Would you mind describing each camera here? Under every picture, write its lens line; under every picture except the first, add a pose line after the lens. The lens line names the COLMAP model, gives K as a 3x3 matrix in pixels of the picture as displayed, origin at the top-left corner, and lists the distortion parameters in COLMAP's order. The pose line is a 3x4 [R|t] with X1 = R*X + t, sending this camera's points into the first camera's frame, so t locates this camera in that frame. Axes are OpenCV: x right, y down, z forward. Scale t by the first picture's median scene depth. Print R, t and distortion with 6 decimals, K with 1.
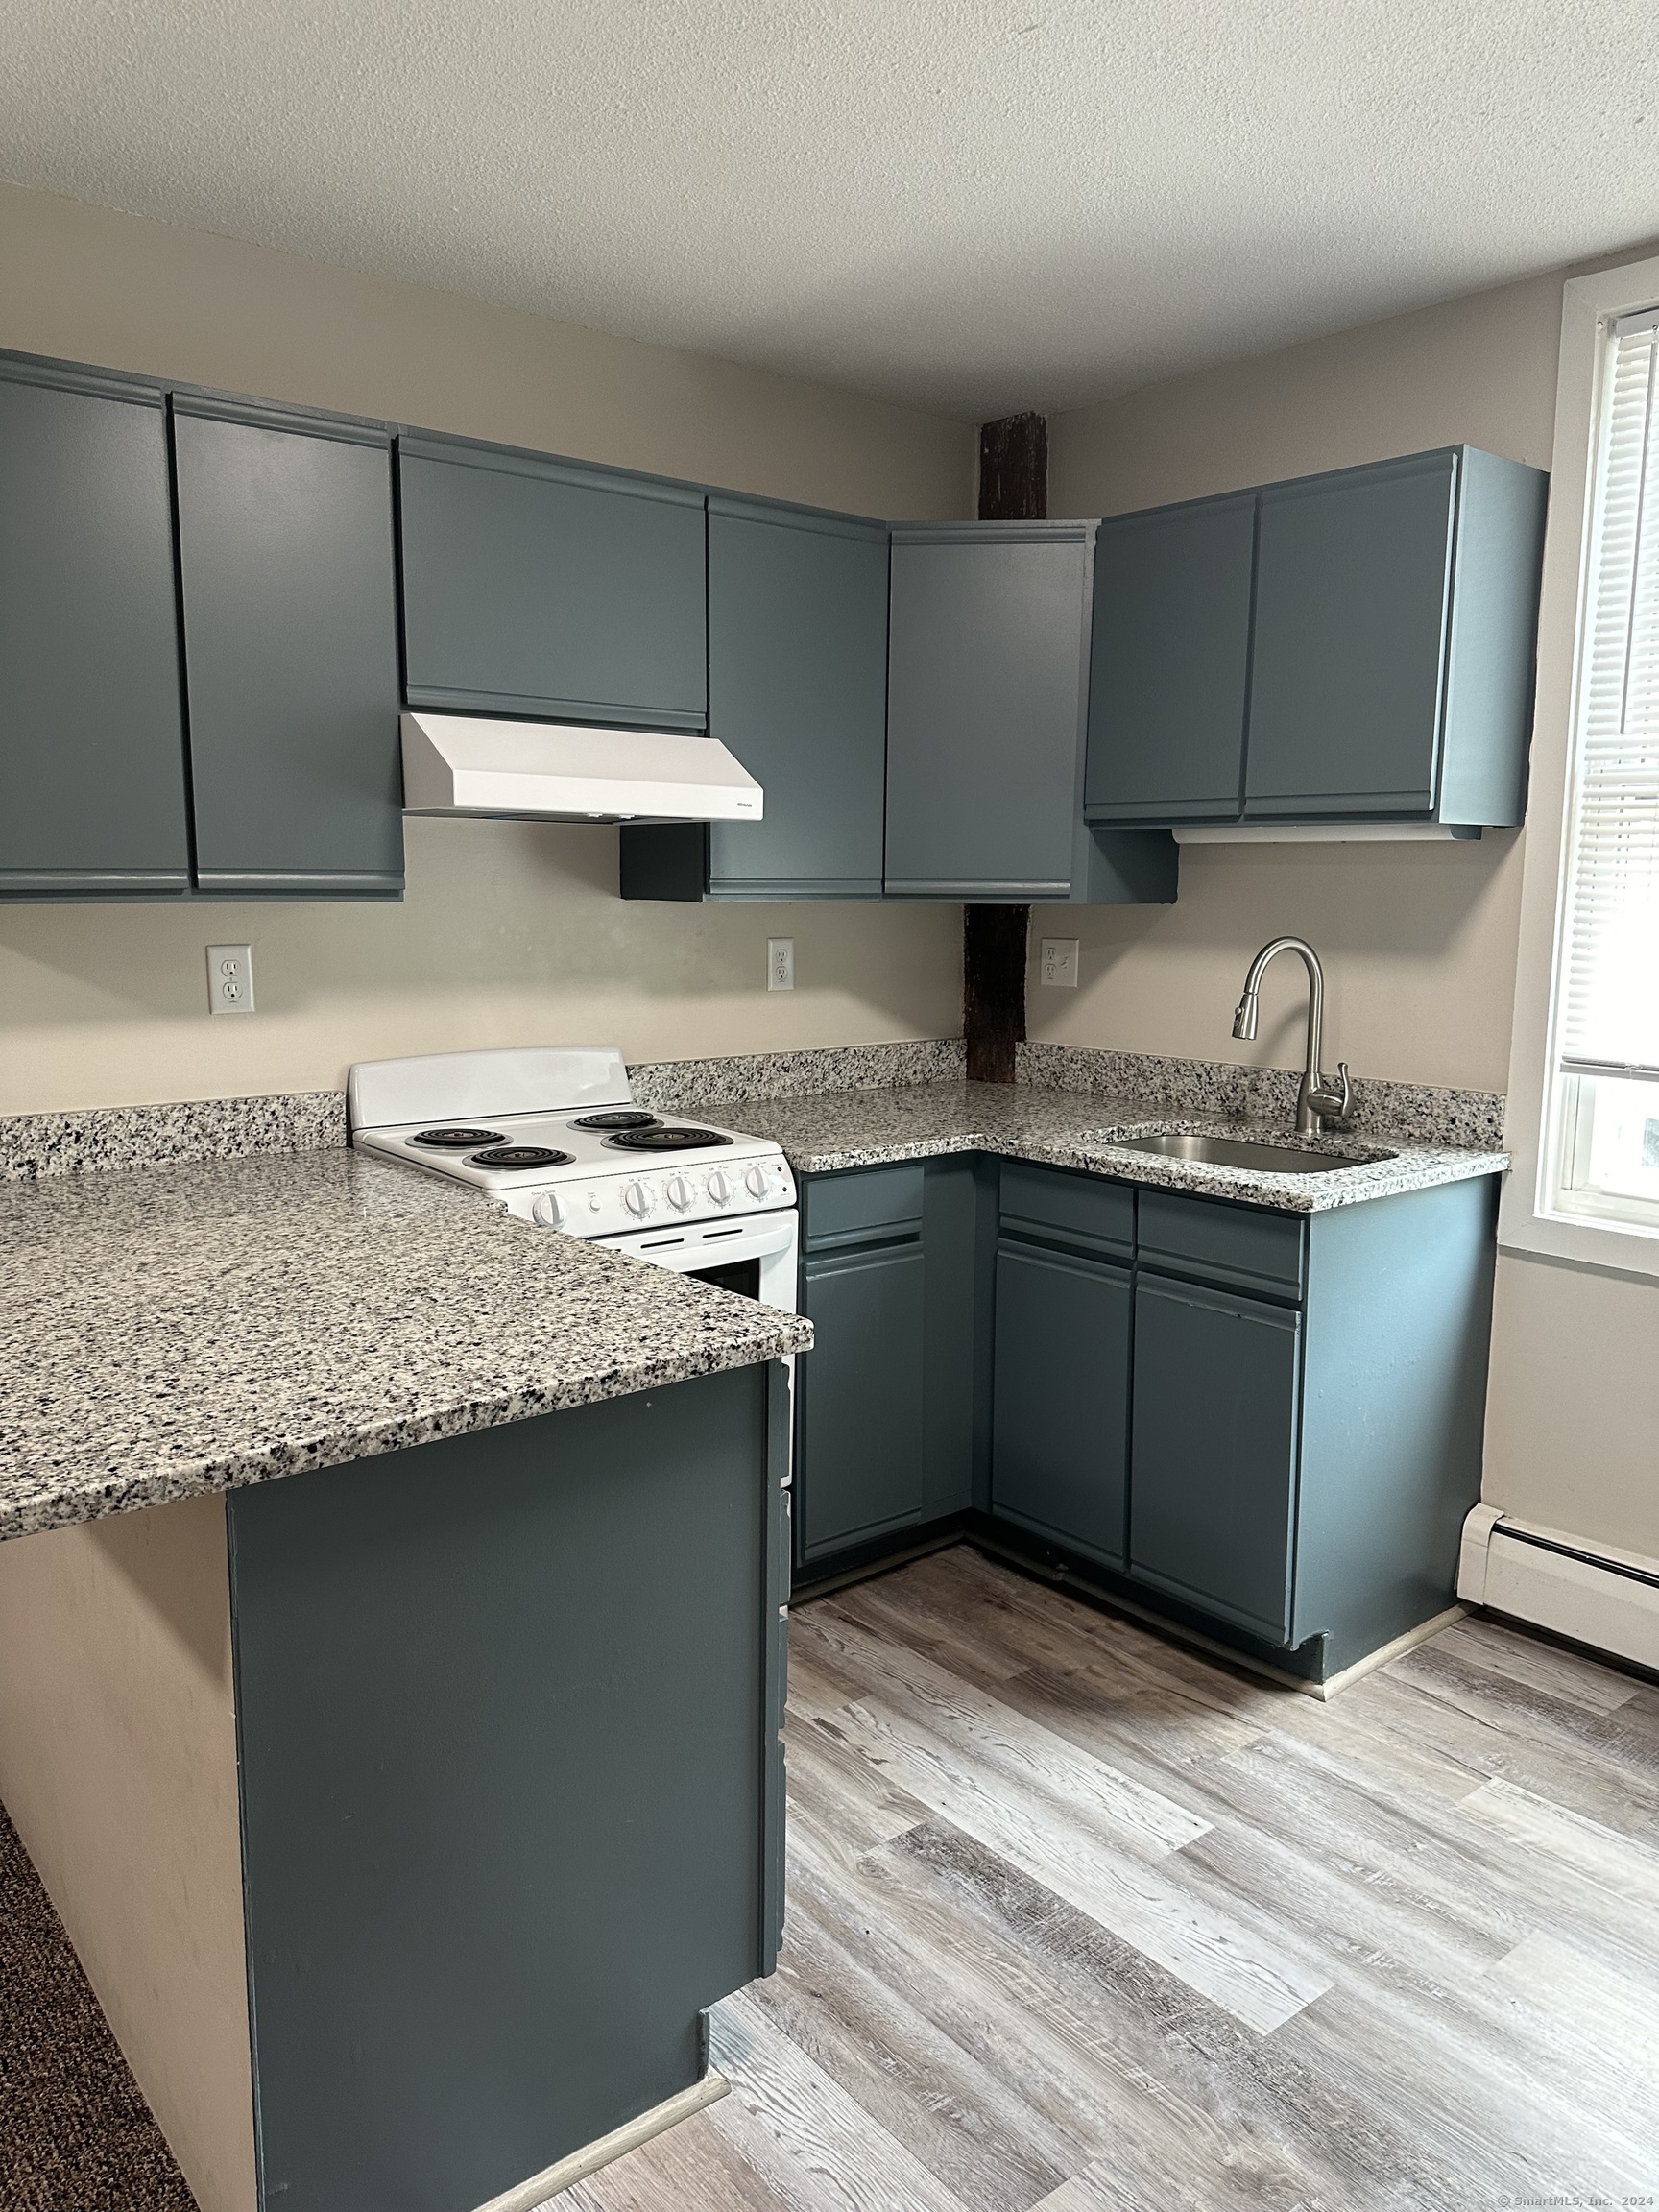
lens RADIAL K [[1540.7, 0, 795.7], [0, 1540.7, 1100.0], [0, 0, 1]] dist [0.124599, -0.180179]
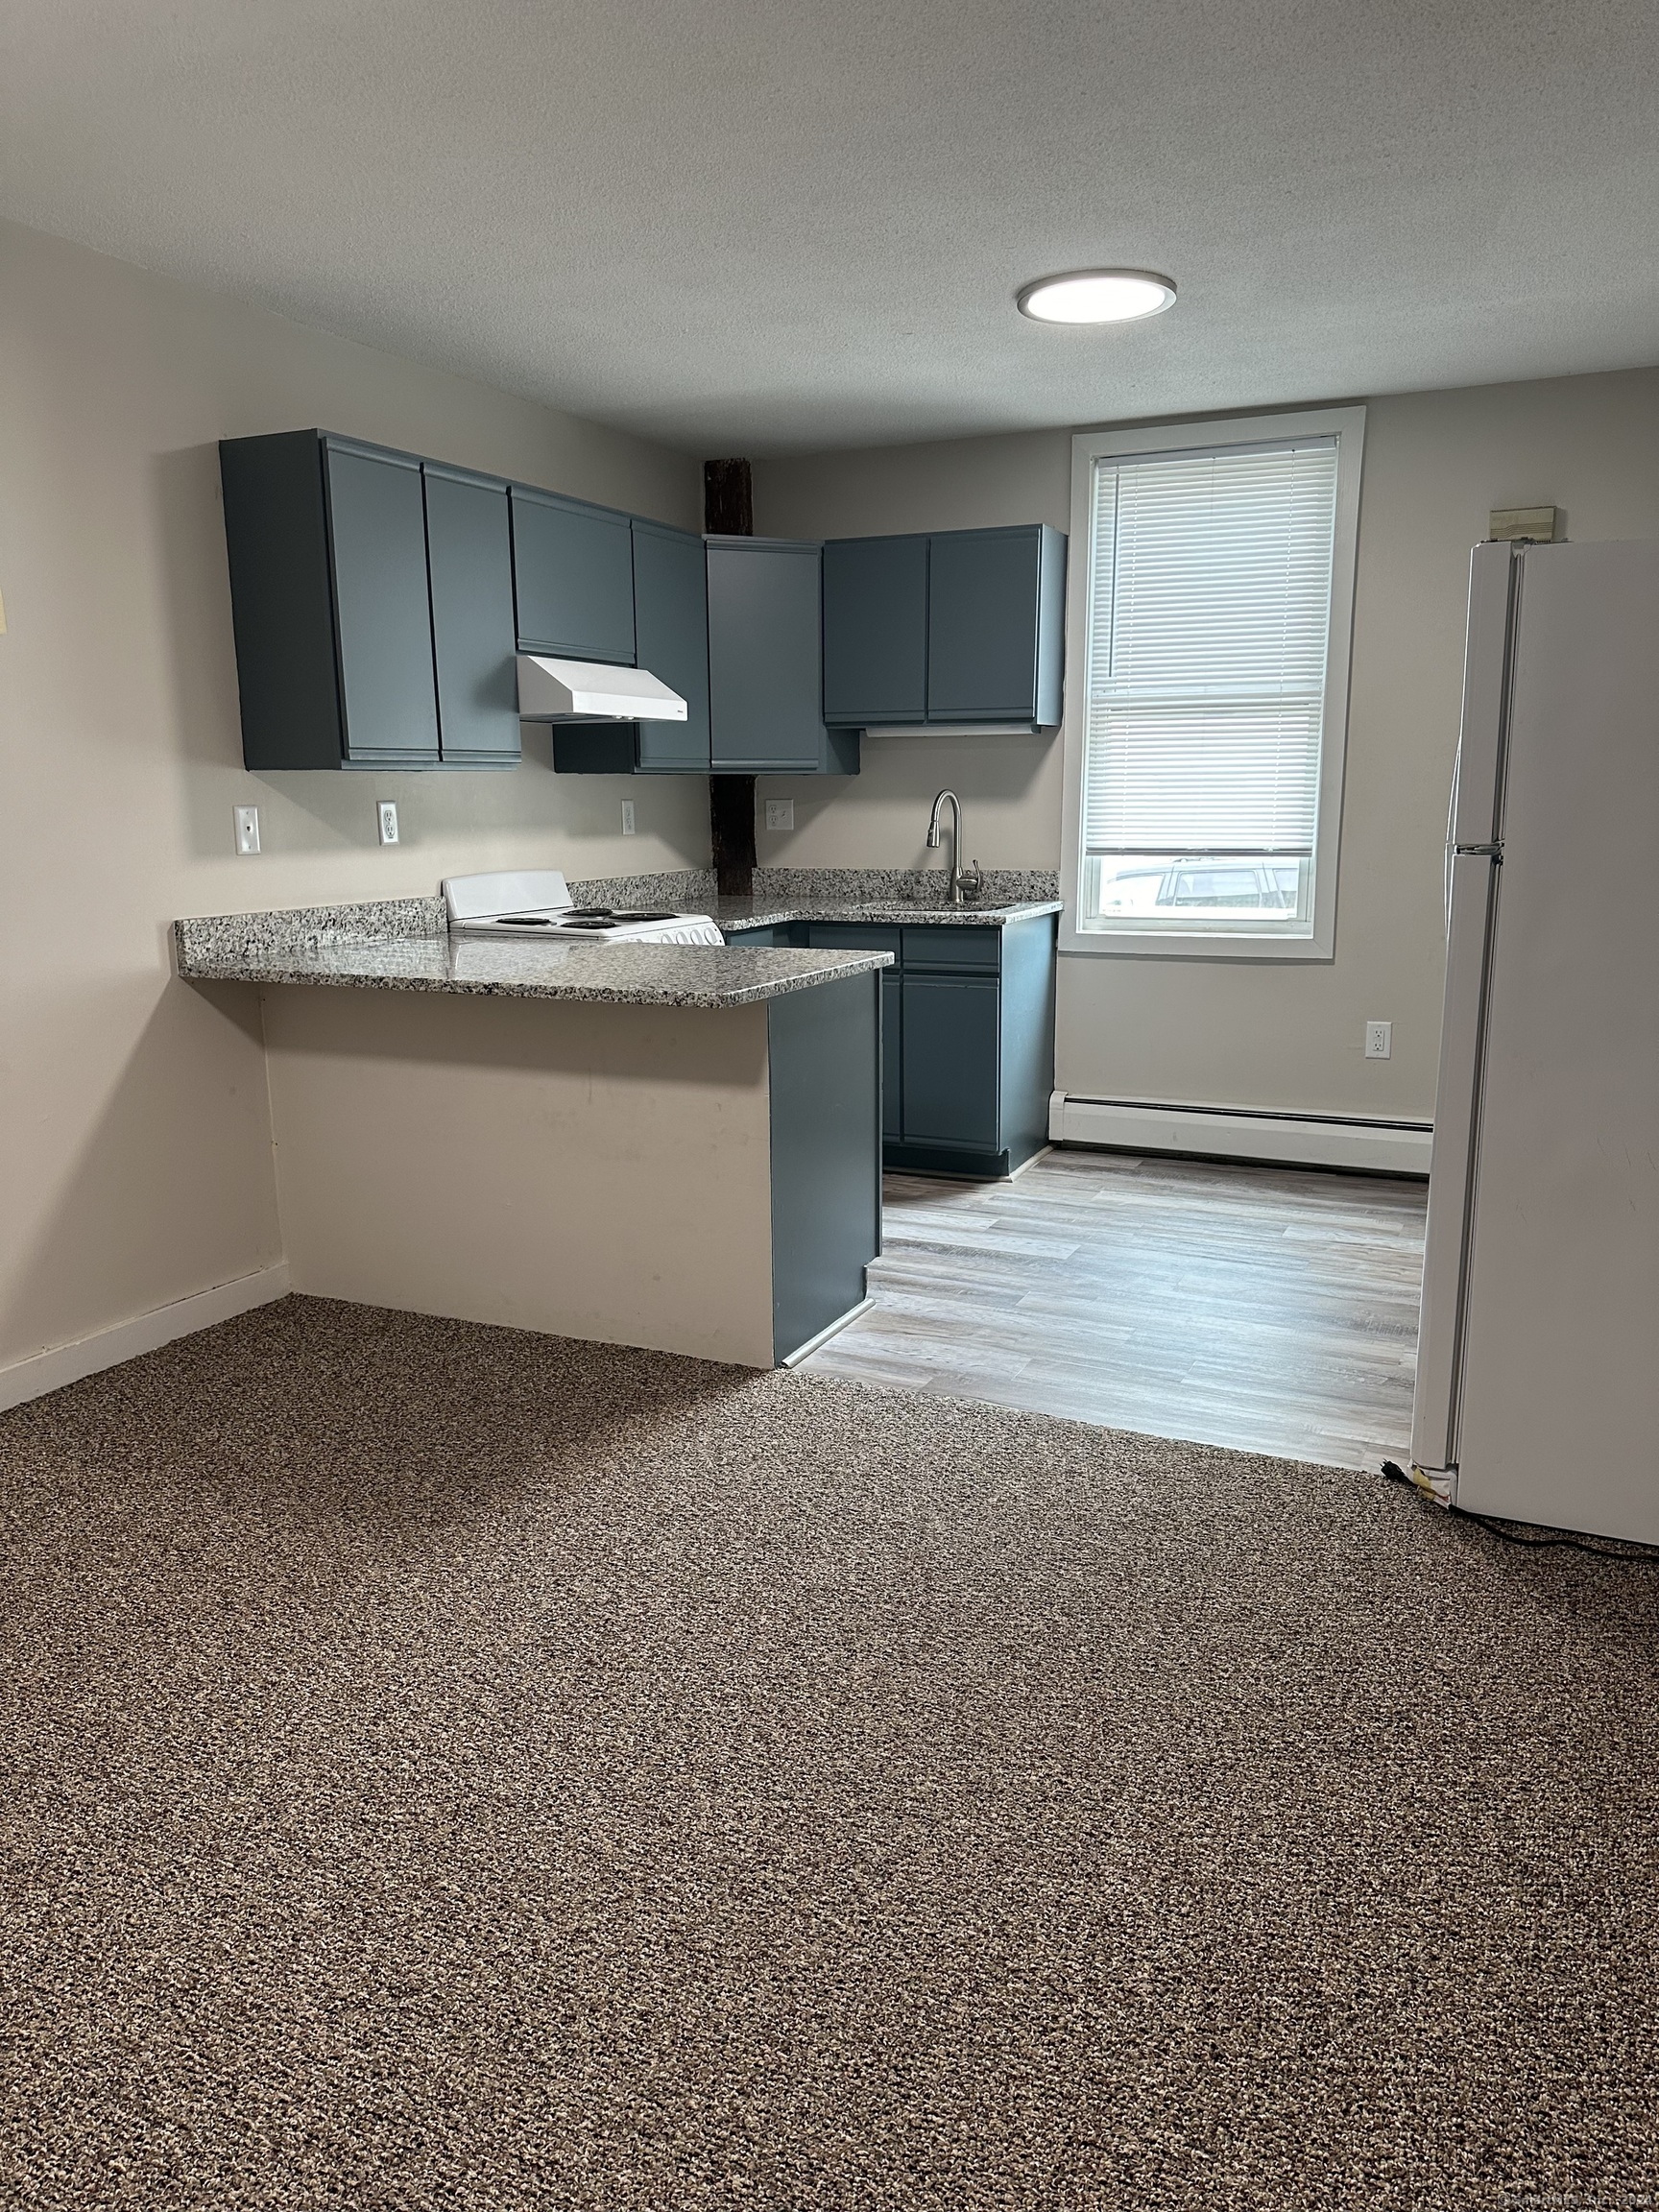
lens RADIAL K [[1540.7, 0, 795.7], [0, 1540.7, 1100.0], [0, 0, 1]] dist [0.124599, -0.180179]
pose [[0.904424, -0.099619, 0.414841, -0.669508], [0.076611, 0.994473, 0.071786, 0.118880], [-0.419700, -0.033144, 0.907058, -0.602756]]
